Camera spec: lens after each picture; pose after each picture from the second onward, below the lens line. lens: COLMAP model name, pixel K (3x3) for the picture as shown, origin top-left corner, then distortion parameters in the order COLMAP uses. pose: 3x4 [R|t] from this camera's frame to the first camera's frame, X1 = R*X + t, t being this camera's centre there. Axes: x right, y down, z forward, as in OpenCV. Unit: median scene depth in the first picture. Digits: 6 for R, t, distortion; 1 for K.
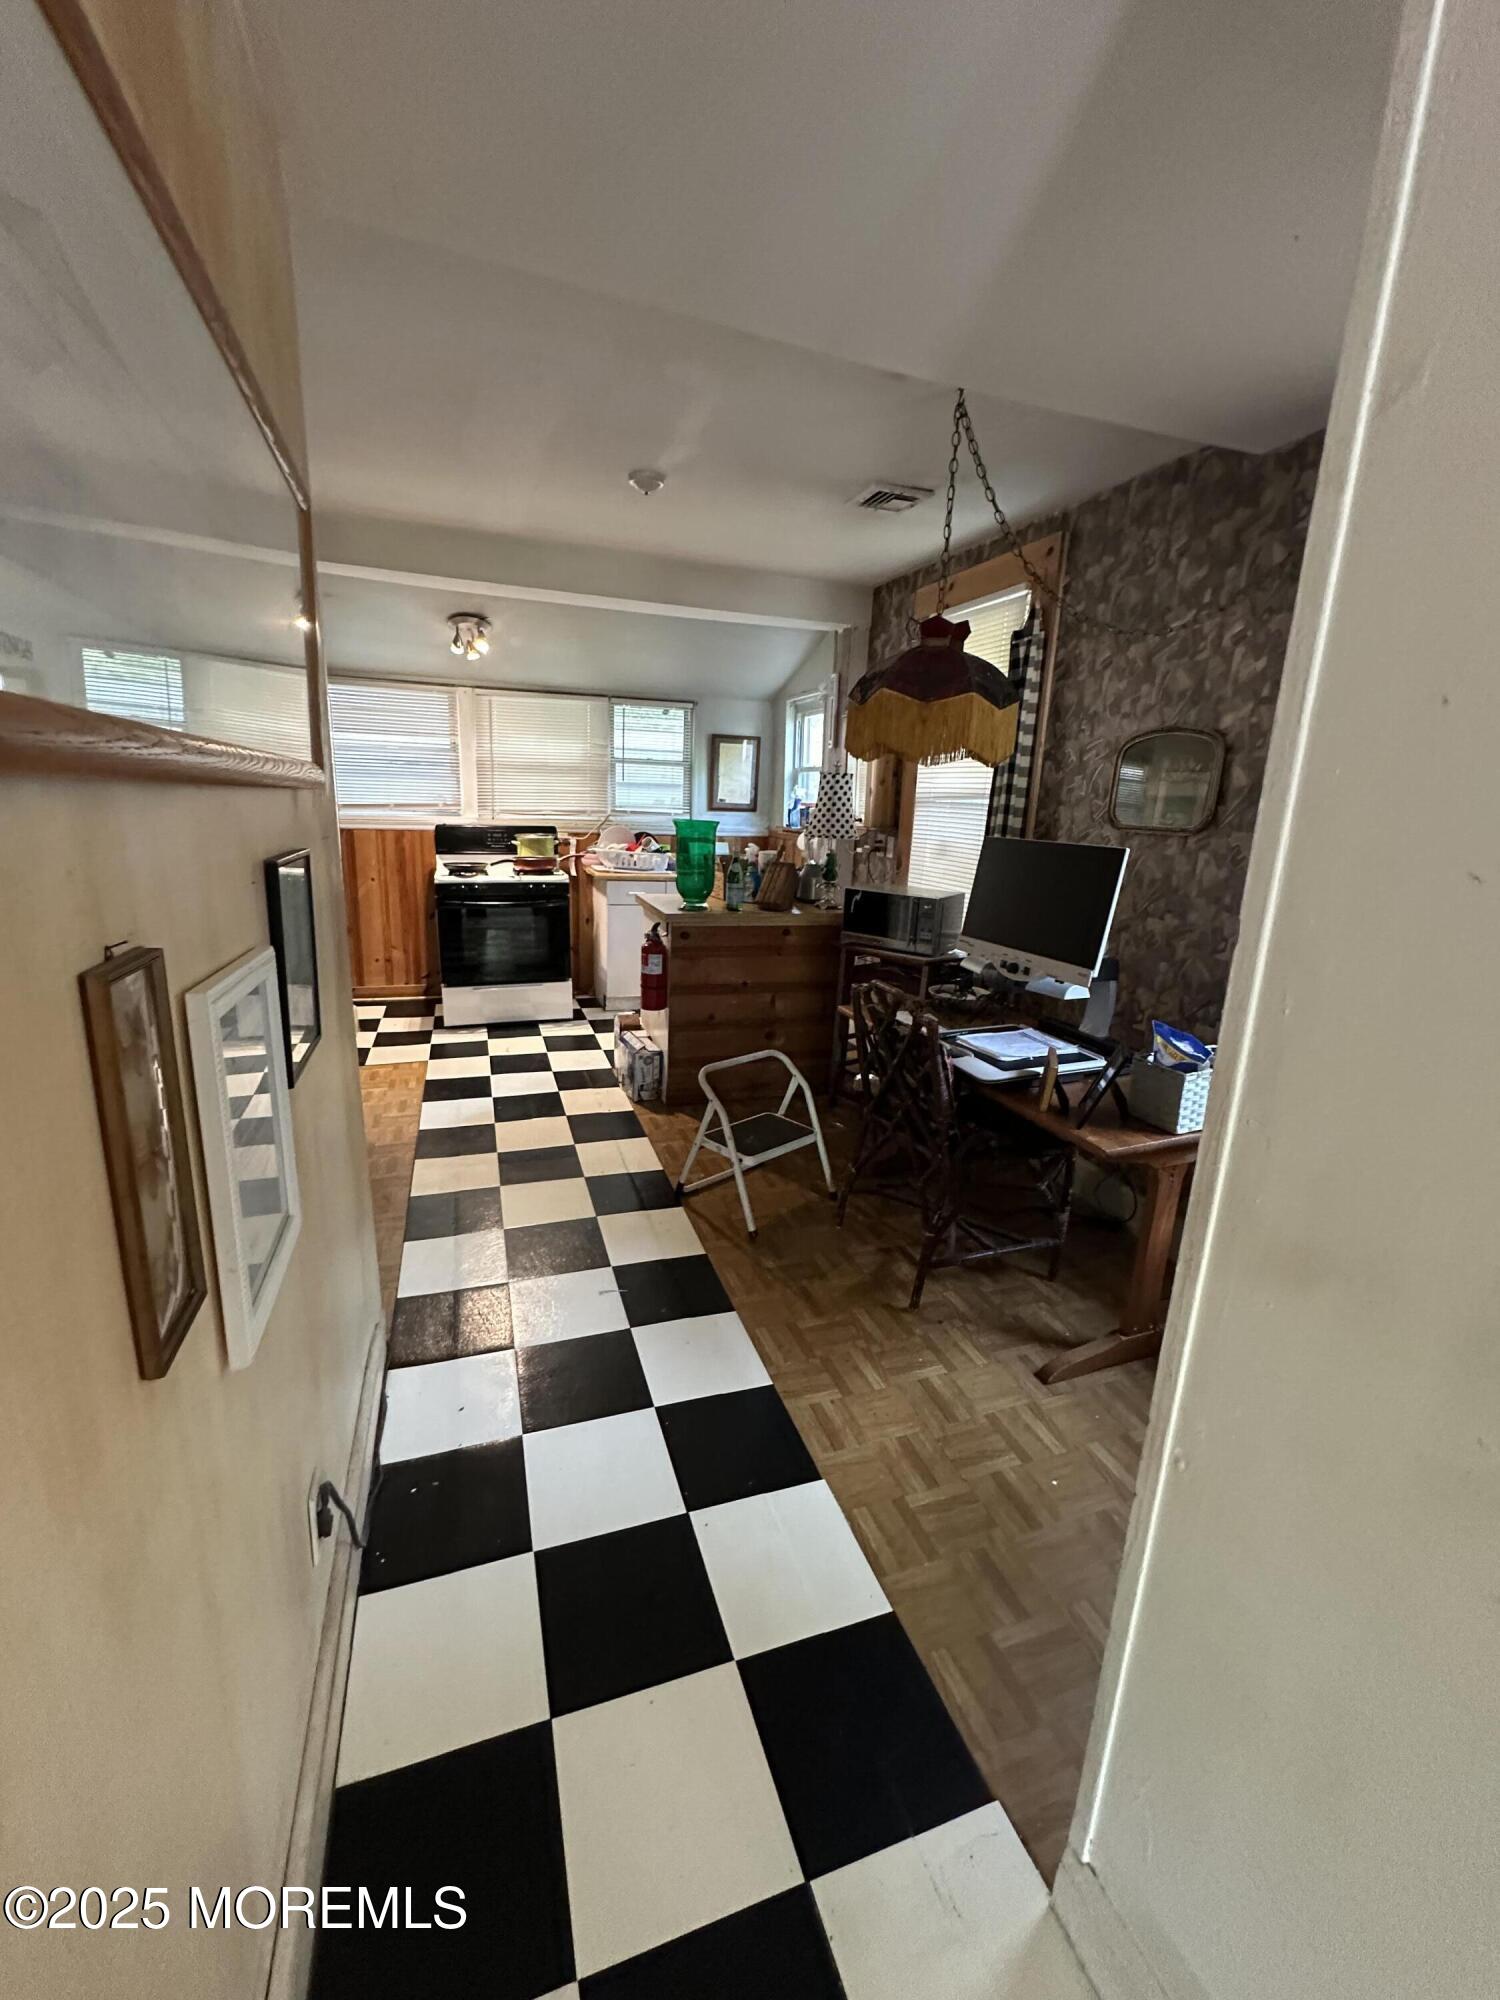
lens RADIAL K [[809.7, 0, 748.4], [0, 809.7, 997.9], [0, 0, 1]] dist [0.000788, 0.000221]
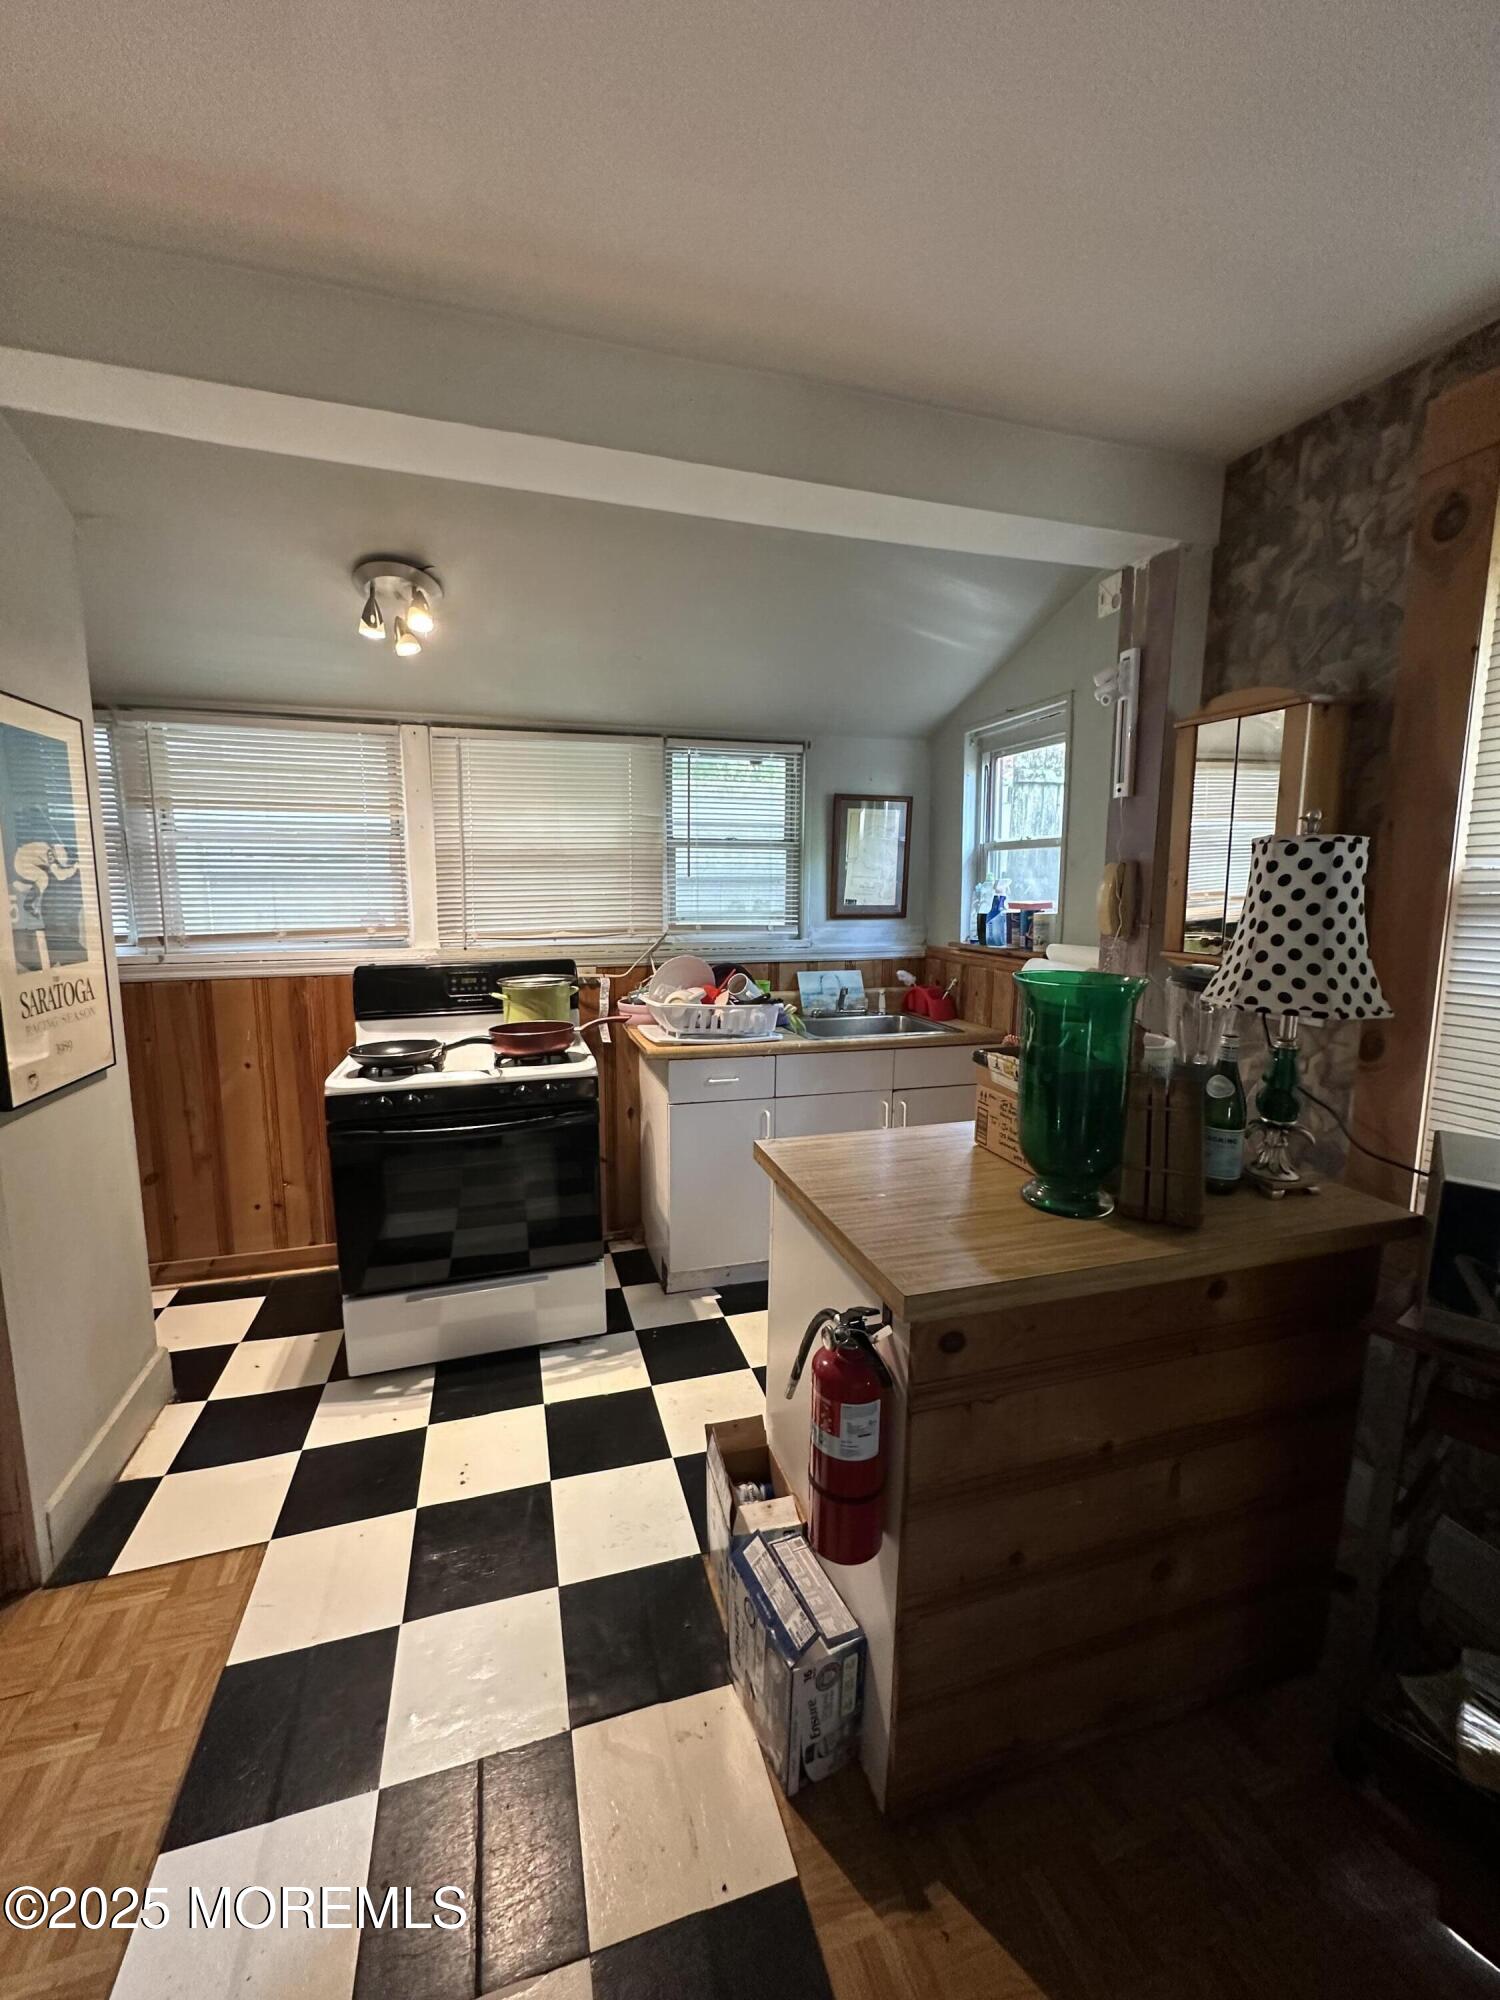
lens RADIAL K [[809.7, 0, 746.9], [0, 809.7, 997.0], [0, 0, 1]] dist [0.000788, 0.000221]
pose [[0.998858, -0.029605, -0.037512, -0.099006], [0.025531, 0.994168, -0.104776, -0.125777], [0.040395, 0.103699, 0.993788, 0.454533]]
